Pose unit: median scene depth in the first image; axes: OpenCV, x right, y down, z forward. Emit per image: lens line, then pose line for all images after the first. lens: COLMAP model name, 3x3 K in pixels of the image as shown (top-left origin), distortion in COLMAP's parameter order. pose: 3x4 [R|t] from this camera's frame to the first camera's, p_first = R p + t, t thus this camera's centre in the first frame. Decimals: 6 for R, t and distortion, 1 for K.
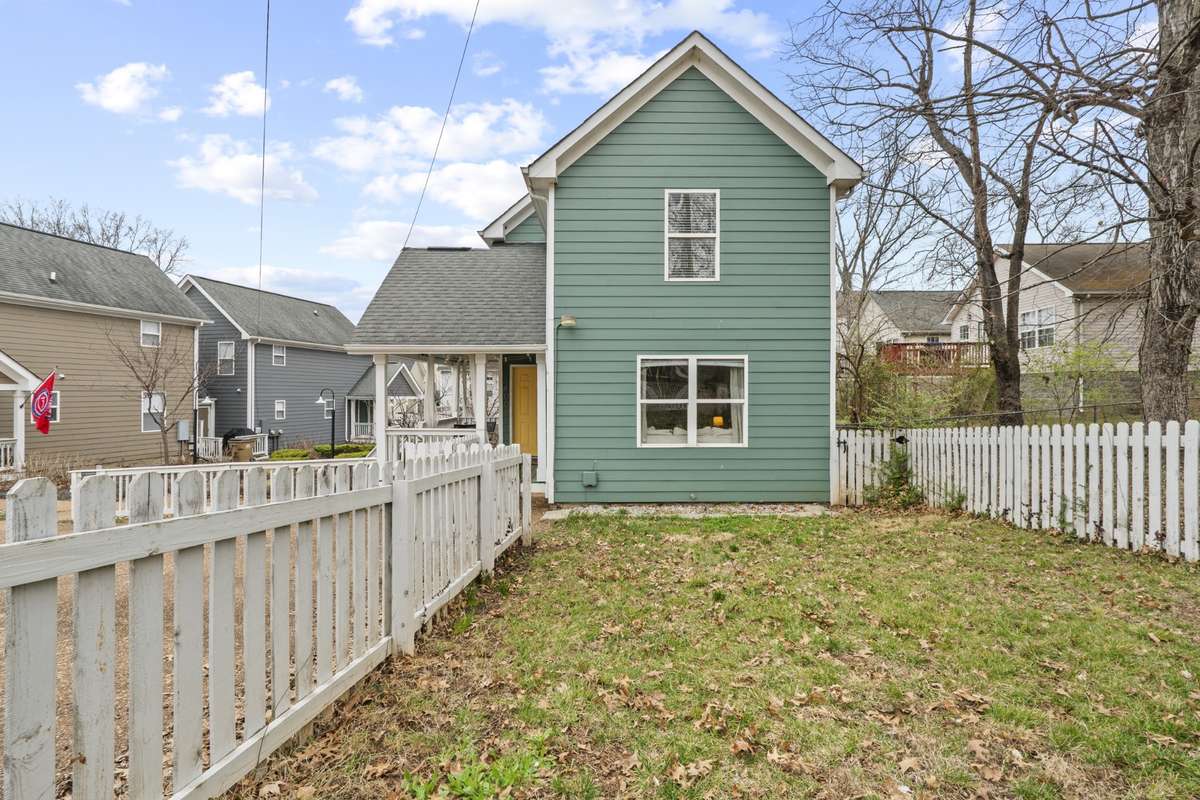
lens RADIAL K [[546.9, 0, 603.0], [0, 546.9, 397.2], [0, 0, 1]] dist [-0.002394, 0.000282]
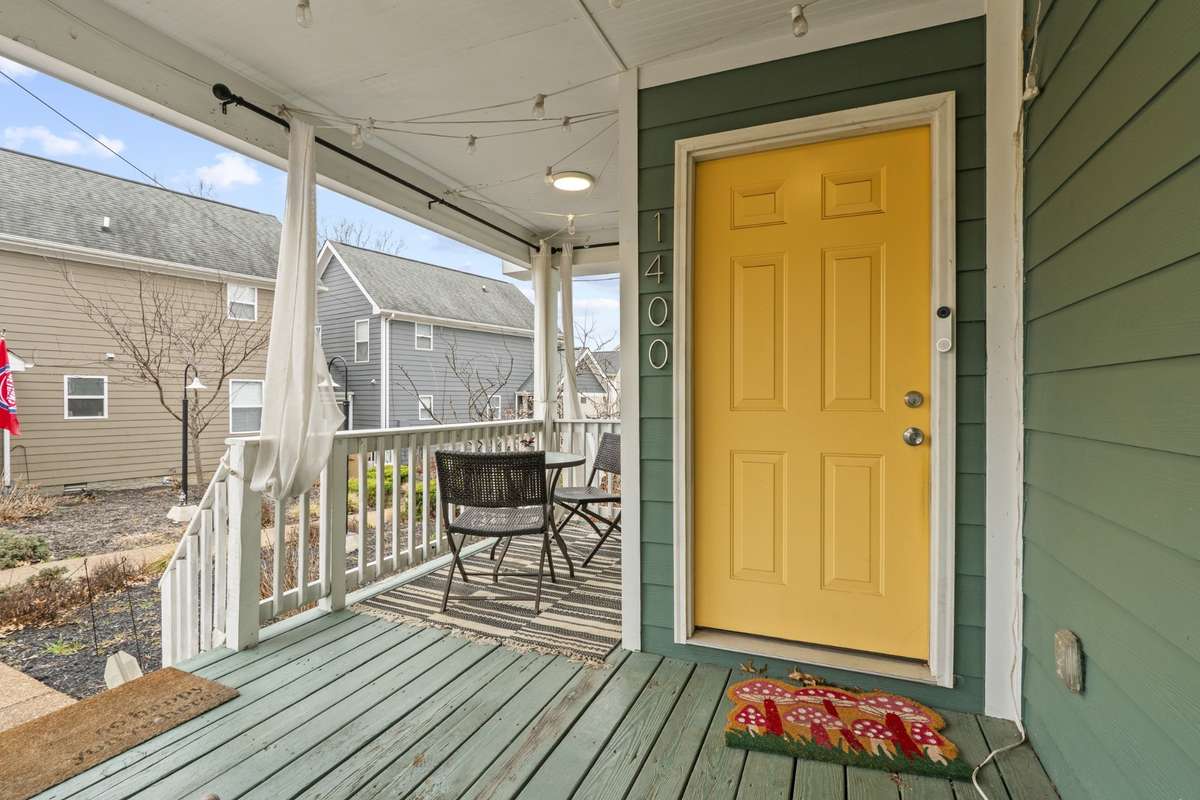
lens RADIAL K [[546.9, 0, 602.7], [0, 546.9, 398.4], [0, 0, 1]] dist [-0.002394, 0.000282]
pose [[0.919990, 0.004411, -0.391917, -0.060467], [-0.006305, 0.999974, -0.003546, 0.012531], [0.391892, 0.005733, 0.919994, 0.411087]]
